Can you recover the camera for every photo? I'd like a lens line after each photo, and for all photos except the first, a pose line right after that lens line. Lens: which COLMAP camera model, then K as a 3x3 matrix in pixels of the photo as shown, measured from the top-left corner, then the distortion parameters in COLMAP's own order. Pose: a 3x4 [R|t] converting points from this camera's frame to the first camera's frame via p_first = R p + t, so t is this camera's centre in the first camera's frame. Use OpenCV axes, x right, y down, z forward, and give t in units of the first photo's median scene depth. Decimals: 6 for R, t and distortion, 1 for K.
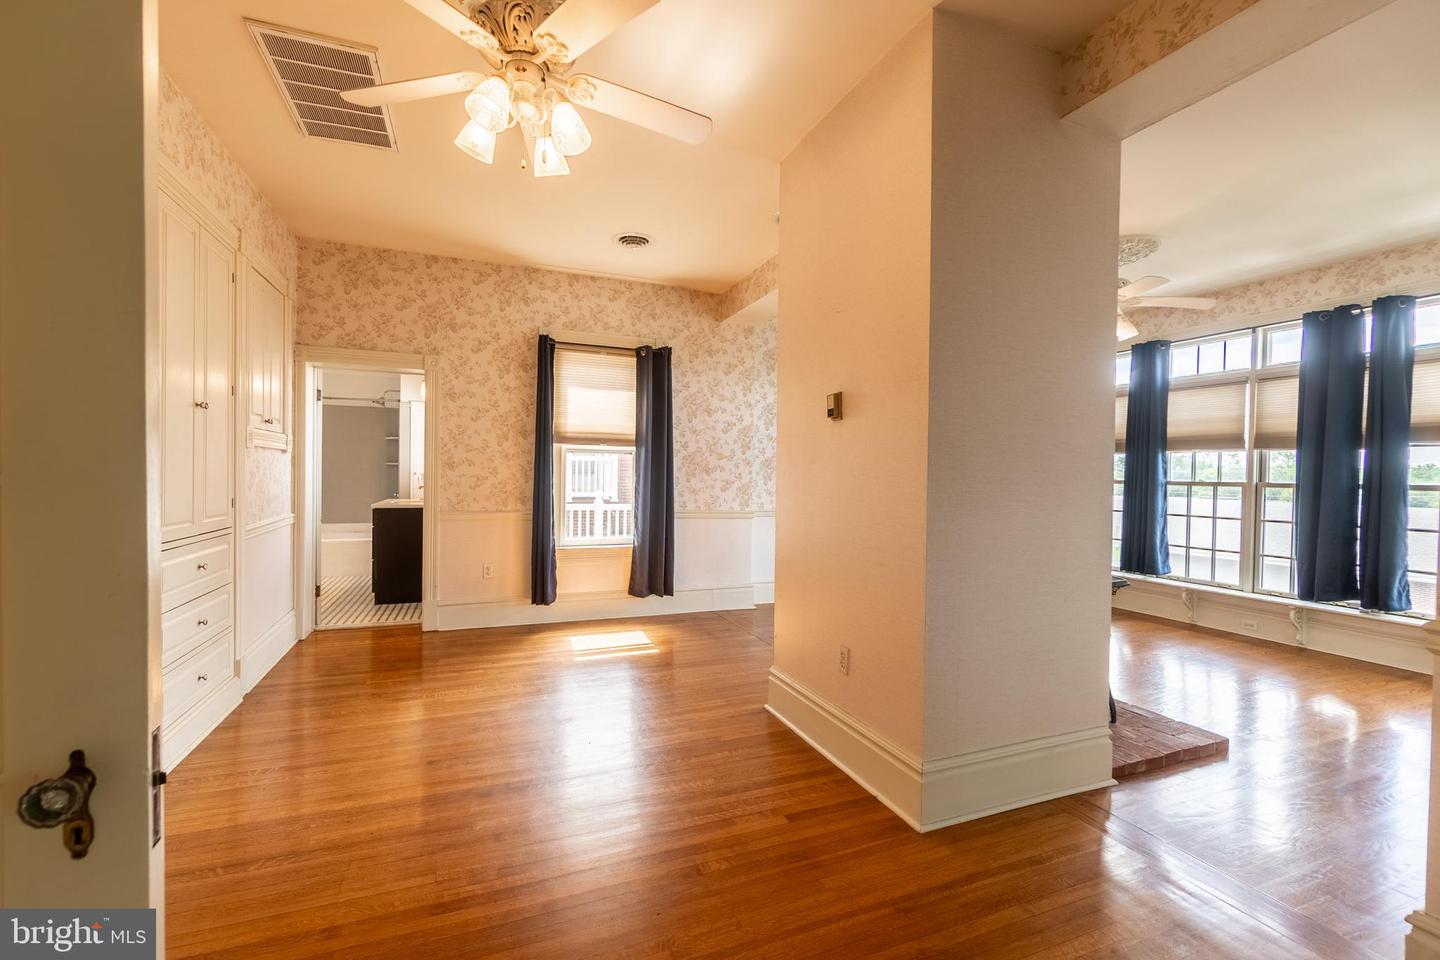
lens RADIAL K [[620.7, 0, 721.1], [0, 620.7, 487.9], [0, 0, 1]] dist [-0.011695, 0.000919]
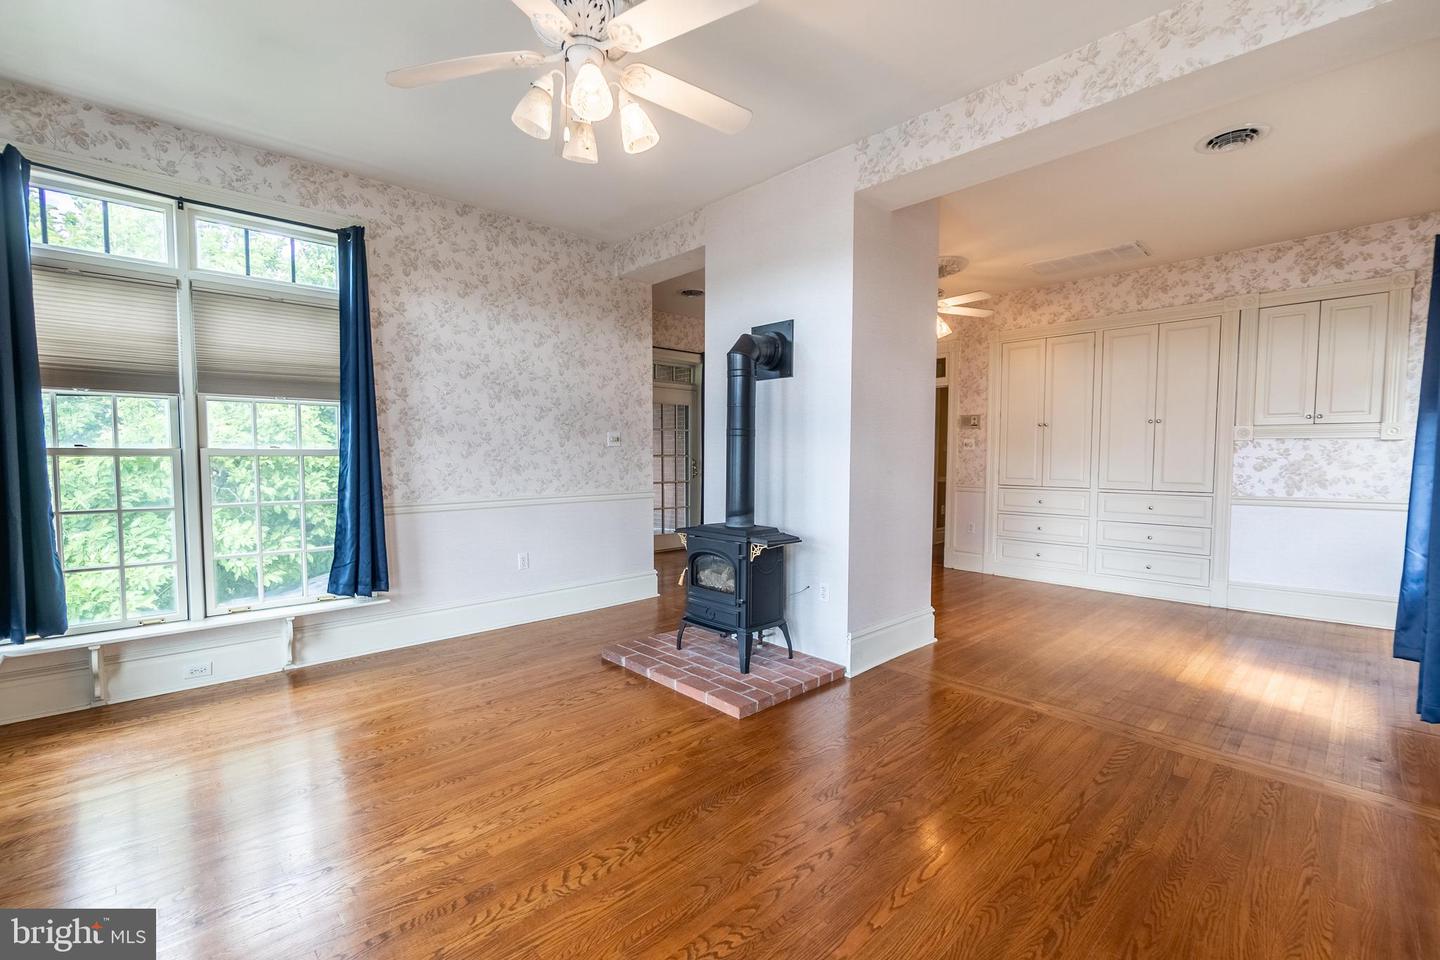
lens RADIAL K [[619.5, 0, 709.9], [0, 619.5, 485.8], [0, 0, 1]] dist [-0.000550, -0.000098]
pose [[-0.938506, -0.000076, -0.345263, 0.616585], [-0.023928, 0.997610, 0.064824, -0.016056], [0.344433, 0.069099, -0.936265, 1.327445]]
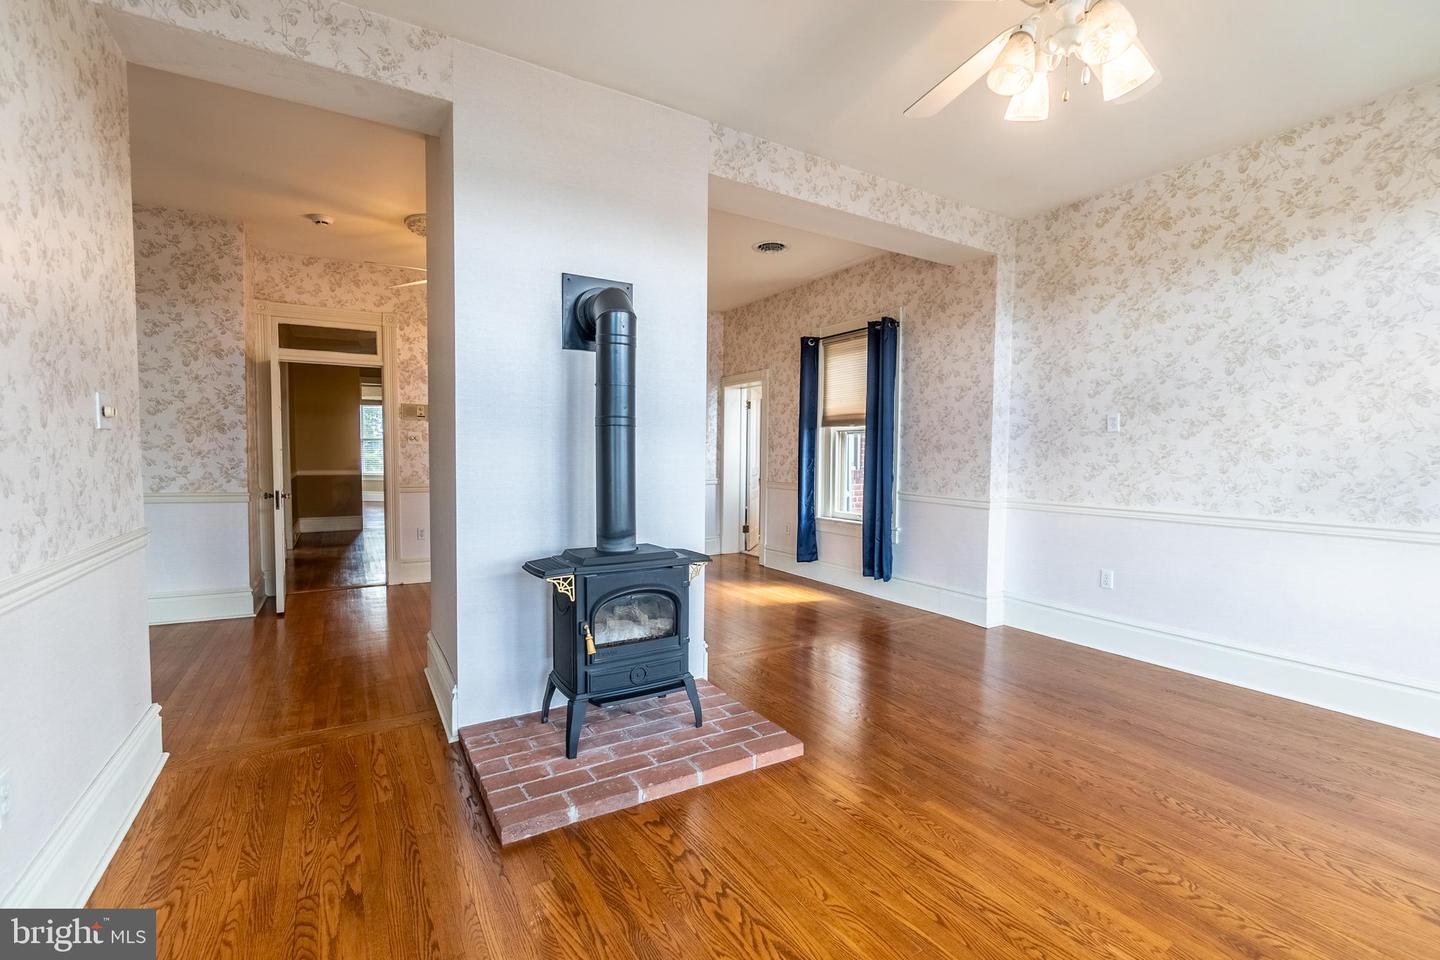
lens RADIAL K [[630.1, 0, 722.3], [0, 630.1, 482.2], [0, 0, 1]] dist [0.001617, 0.000111]
pose [[0.156046, 0.032529, -0.987214, 0.886881], [-0.025145, 0.999265, 0.028951, 0.001848], [0.987430, 0.020305, 0.156749, 0.651155]]
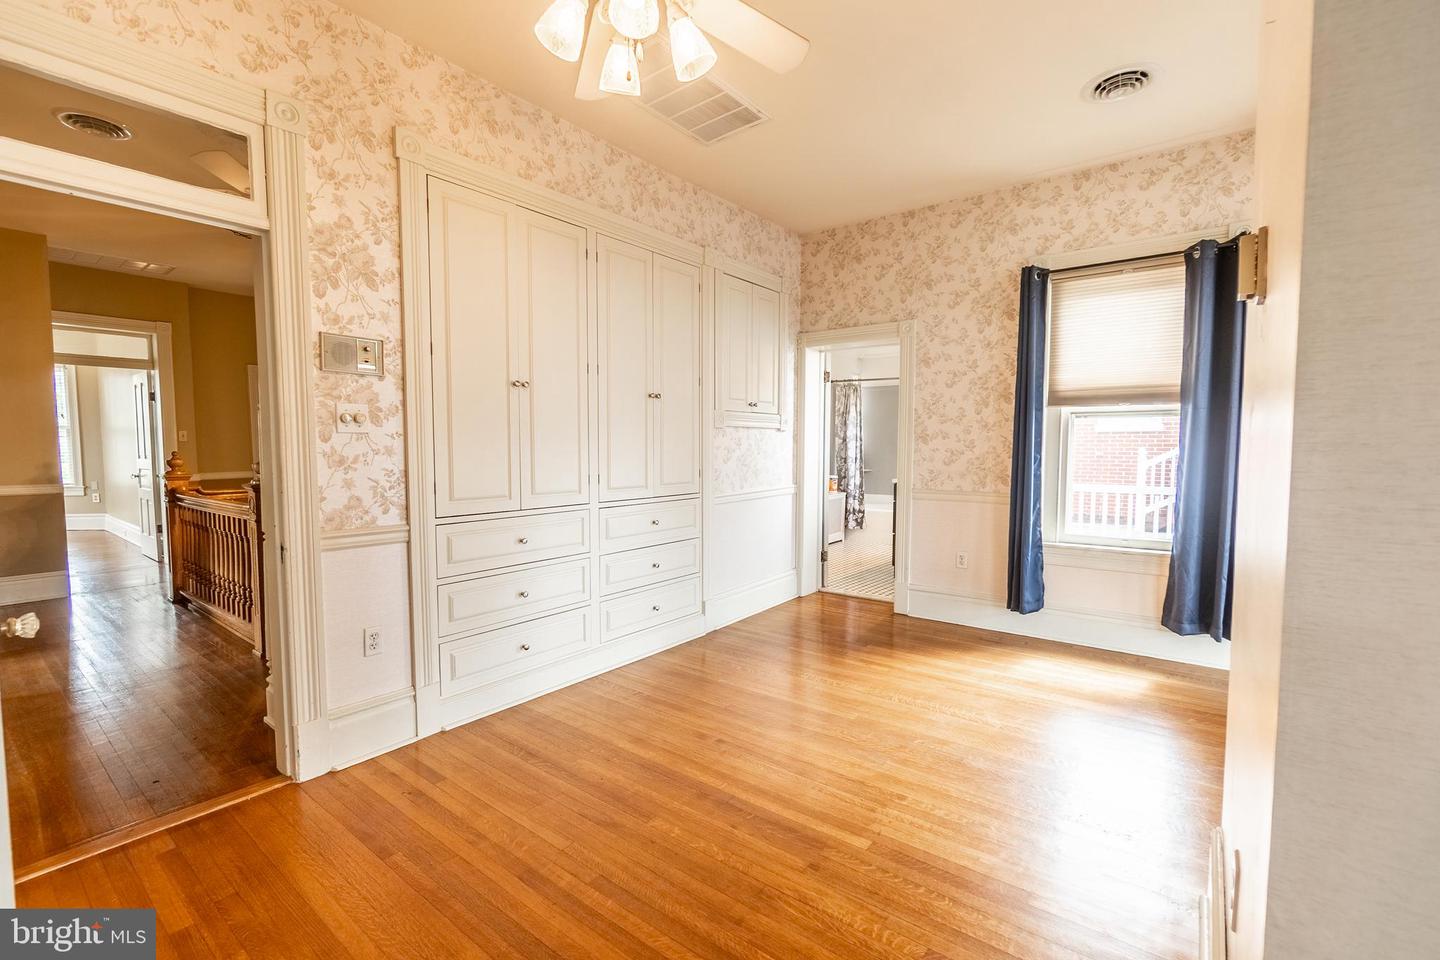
lens RADIAL K [[620.7, 0, 721.1], [0, 620.7, 487.9], [0, 0, 1]] dist [-0.011695, 0.000919]
pose [[0.501015, 0.042930, -0.864373, 0.197237], [-0.009688, 0.998985, 0.044000, -0.001279], [0.865385, -0.013670, 0.500922, 0.274221]]
